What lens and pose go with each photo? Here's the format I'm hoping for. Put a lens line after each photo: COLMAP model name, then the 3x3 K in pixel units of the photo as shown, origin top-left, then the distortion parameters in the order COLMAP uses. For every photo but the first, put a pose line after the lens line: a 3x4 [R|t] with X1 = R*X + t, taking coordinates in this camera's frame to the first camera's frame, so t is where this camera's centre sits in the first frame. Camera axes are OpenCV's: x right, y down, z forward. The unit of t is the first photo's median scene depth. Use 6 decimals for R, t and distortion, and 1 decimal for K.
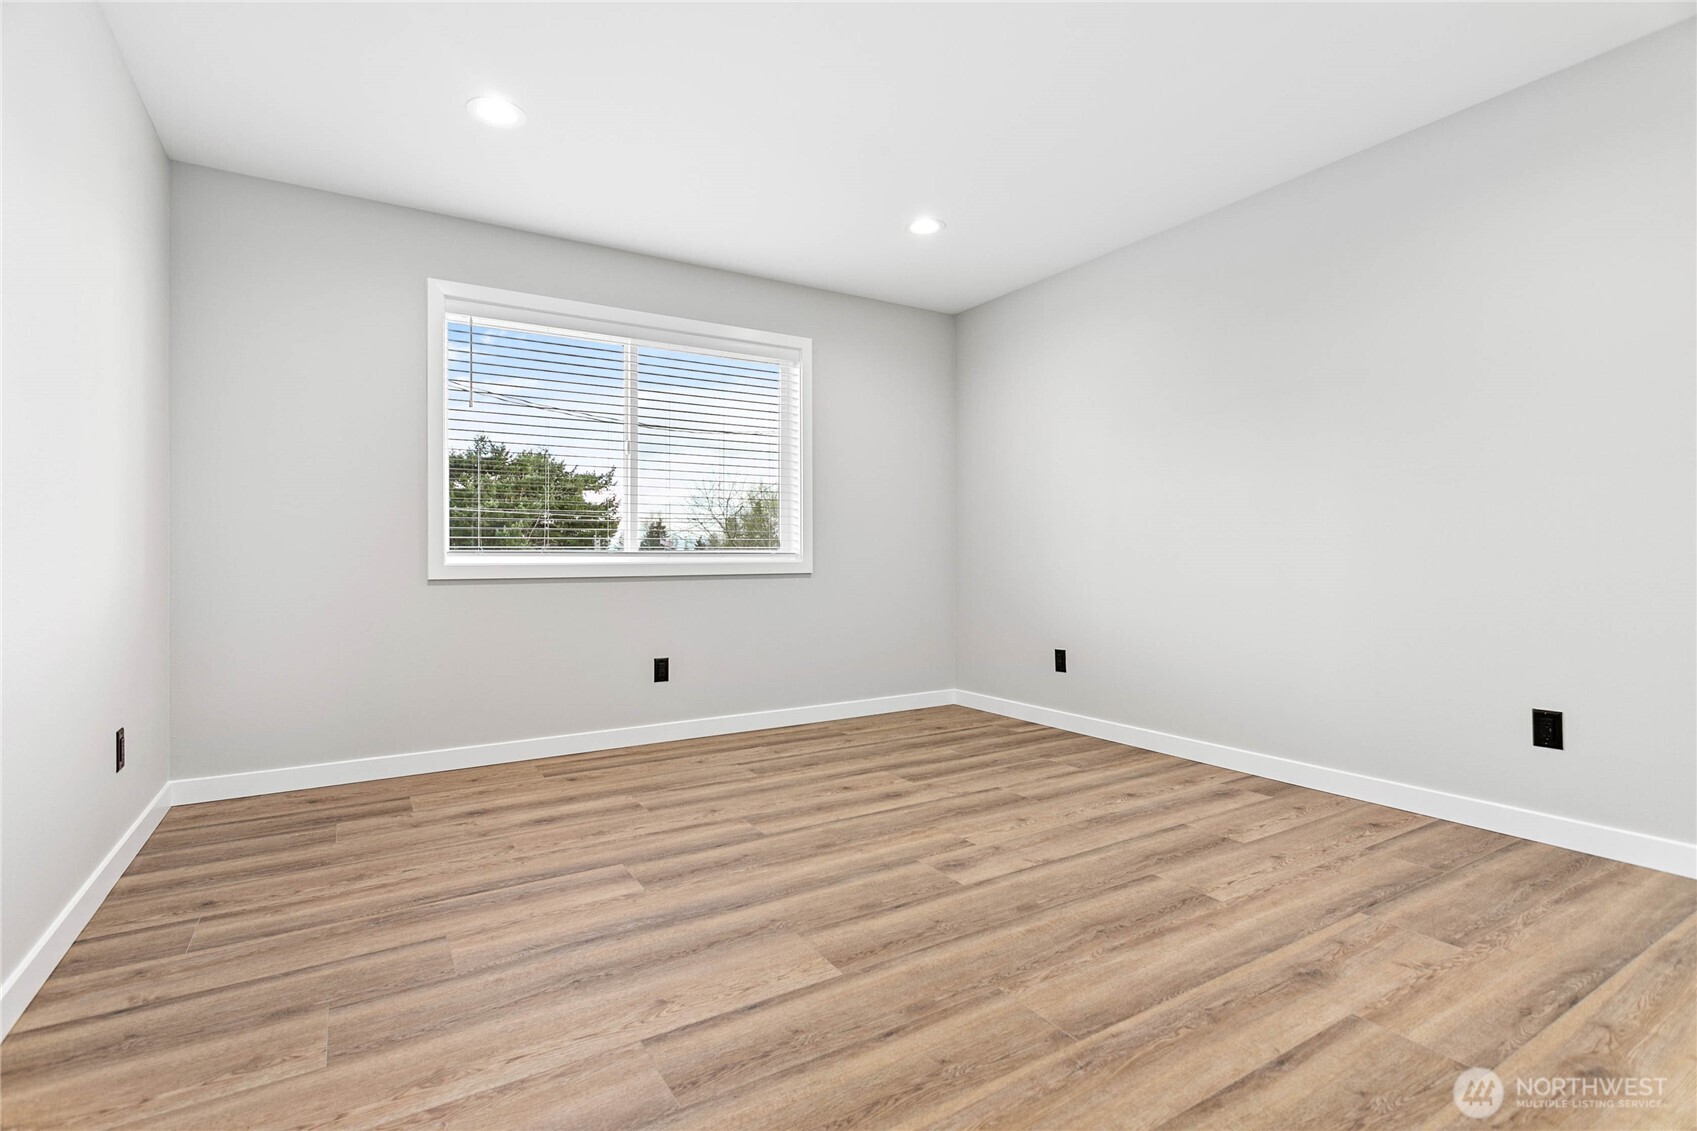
lens RADIAL K [[806.1, 0, 834.9], [0, 806.1, 558.7], [0, 0, 1]] dist [0.000461, 0.002710]
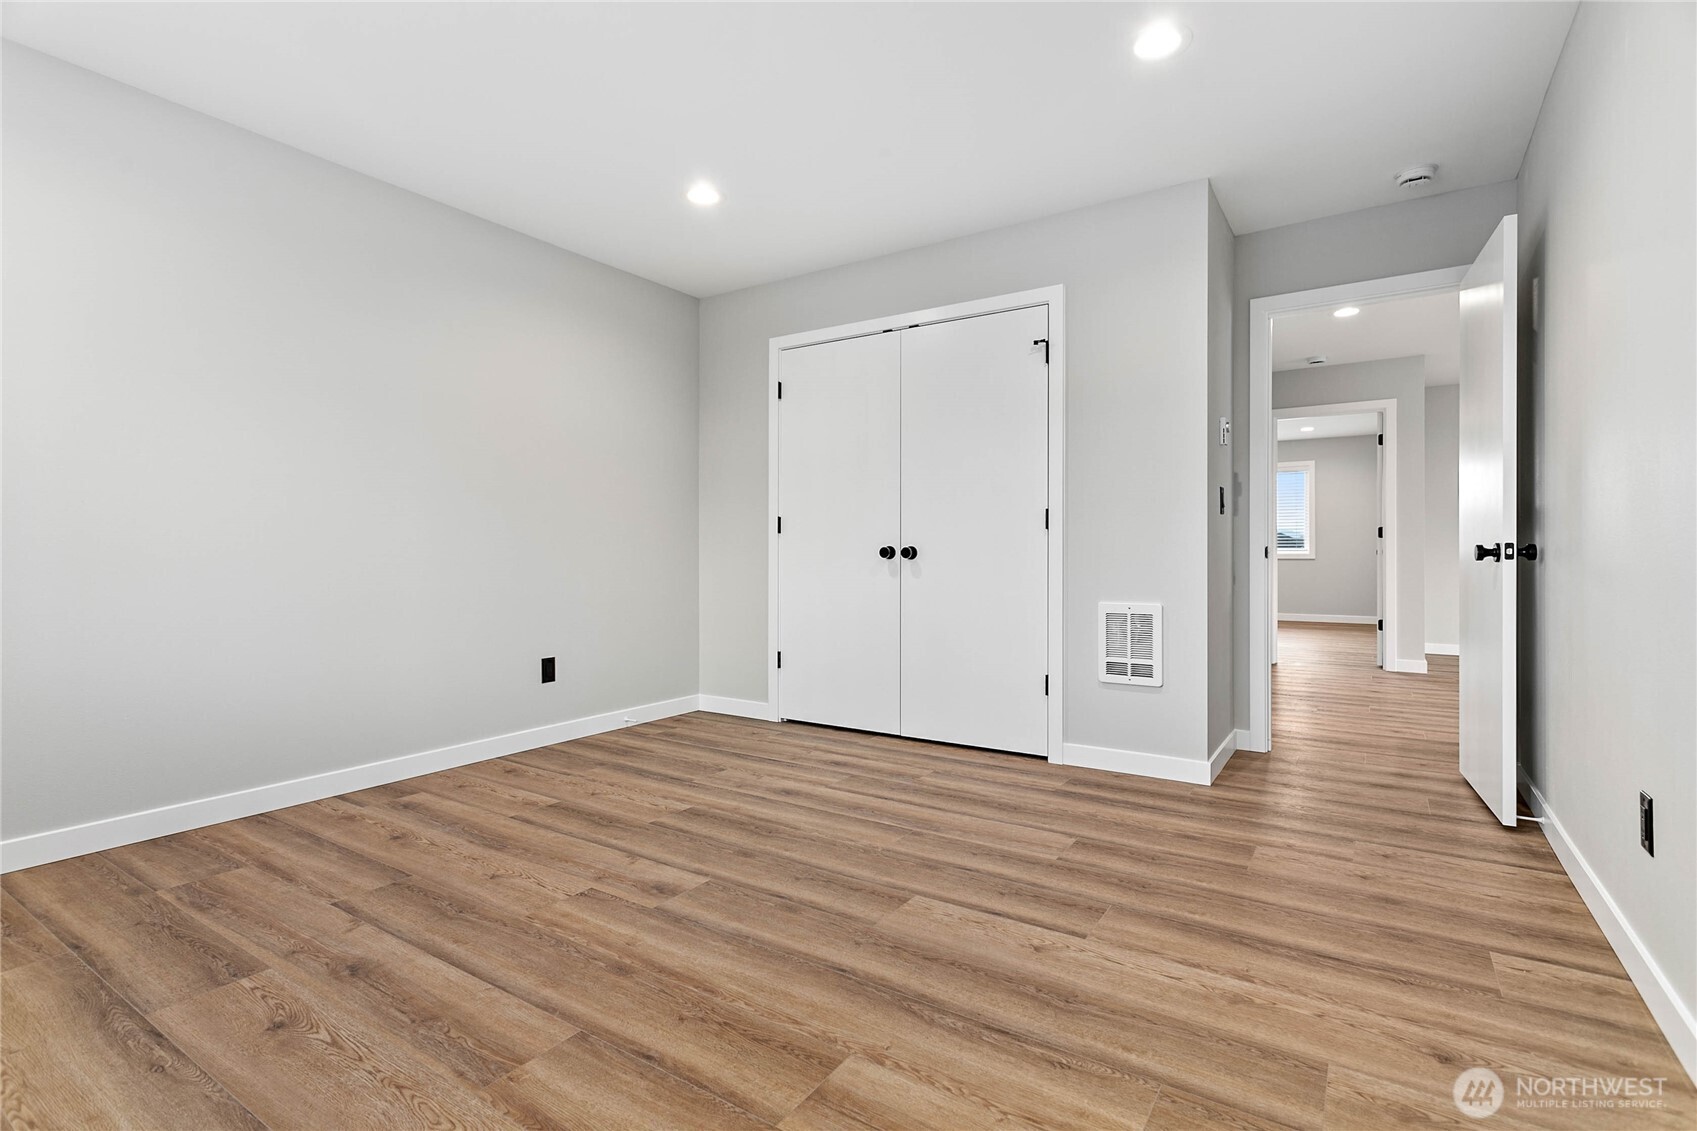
lens RADIAL K [[806.1, 0, 832.9], [0, 806.1, 562.8], [0, 0, 1]] dist [0.000461, 0.002710]
pose [[-0.420388, -0.003404, 0.907338, -0.850598], [0.006949, 0.999952, 0.006972, -0.003558], [-0.907318, 0.009236, -0.420344, 1.313451]]
